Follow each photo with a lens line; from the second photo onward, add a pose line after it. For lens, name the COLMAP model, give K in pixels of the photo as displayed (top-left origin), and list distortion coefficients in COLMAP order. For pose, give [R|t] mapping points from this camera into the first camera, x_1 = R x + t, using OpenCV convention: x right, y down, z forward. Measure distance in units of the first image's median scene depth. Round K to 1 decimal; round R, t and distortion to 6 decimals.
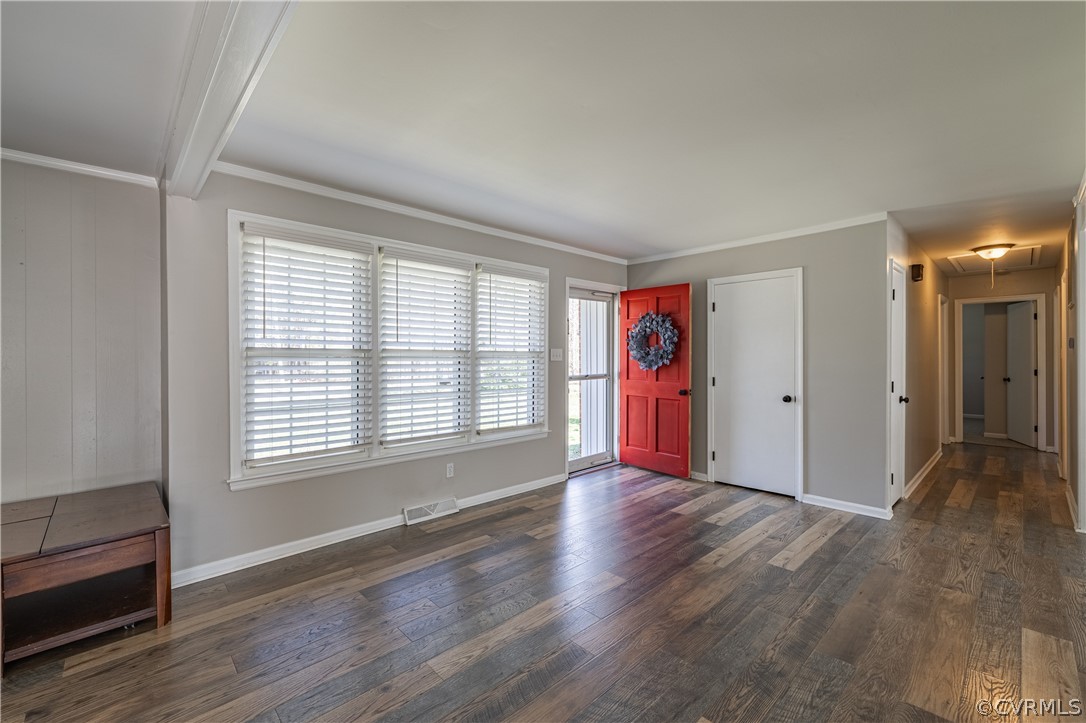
lens RADIAL K [[453.3, 0, 542.6], [0, 453.3, 357.1], [0, 0, 1]] dist [0.000190, 0.001897]
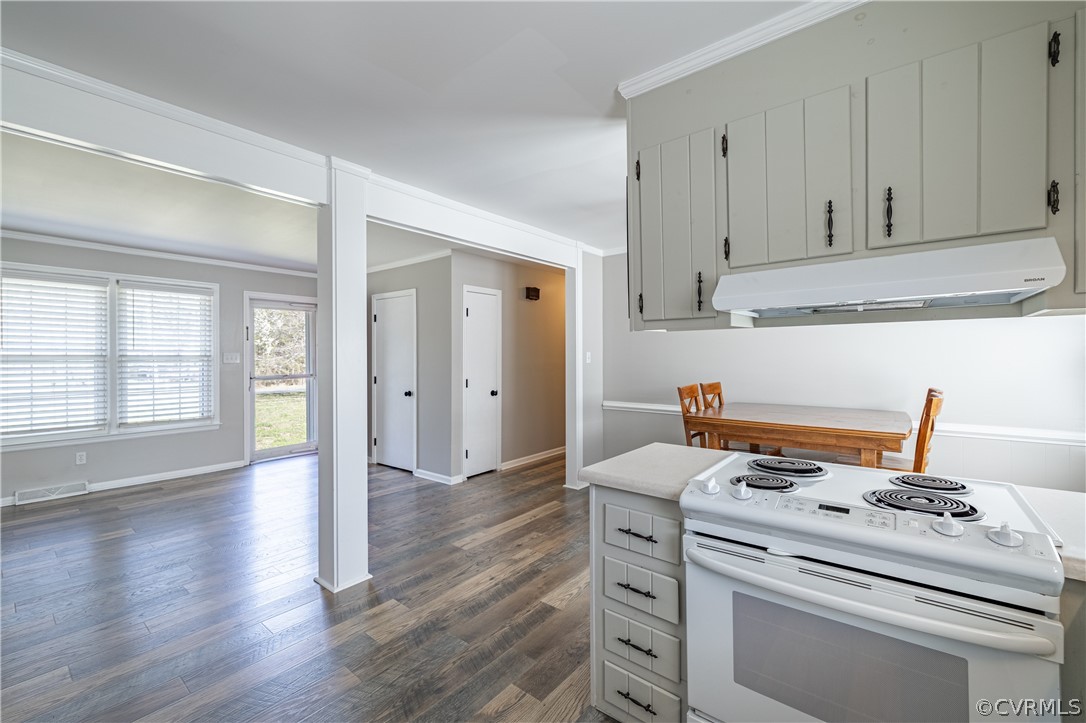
lens RADIAL K [[453.3, 0, 542.3], [0, 453.3, 355.4], [0, 0, 1]] dist [0.000190, 0.001897]
pose [[0.990615, 0.001645, 0.136669, 0.727238], [-0.001620, 0.999999, -0.000297, -0.013179], [-0.136669, 0.000073, 0.990617, -0.284870]]
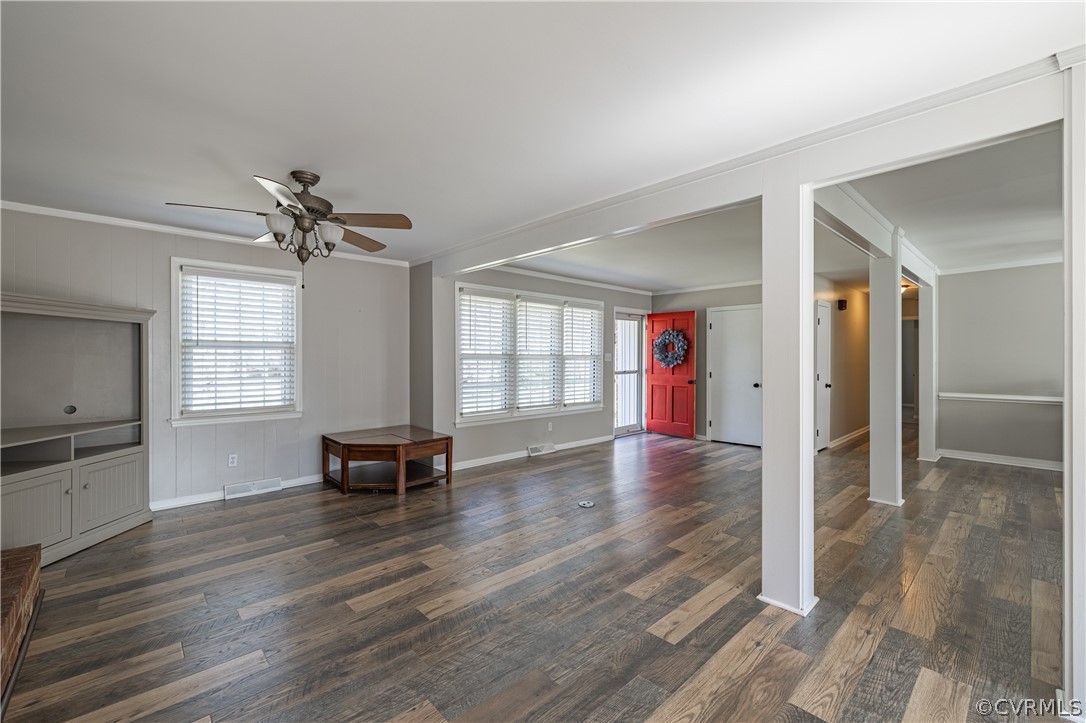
lens RADIAL K [[453.3, 0, 540.7], [0, 453.3, 359.1], [0, 0, 1]] dist [0.000190, 0.001897]
pose [[0.999957, 0.002910, -0.008763, -0.203096], [-0.002887, 0.999992, 0.002640, -0.002141], [0.008770, -0.002614, 0.999958, -0.595472]]
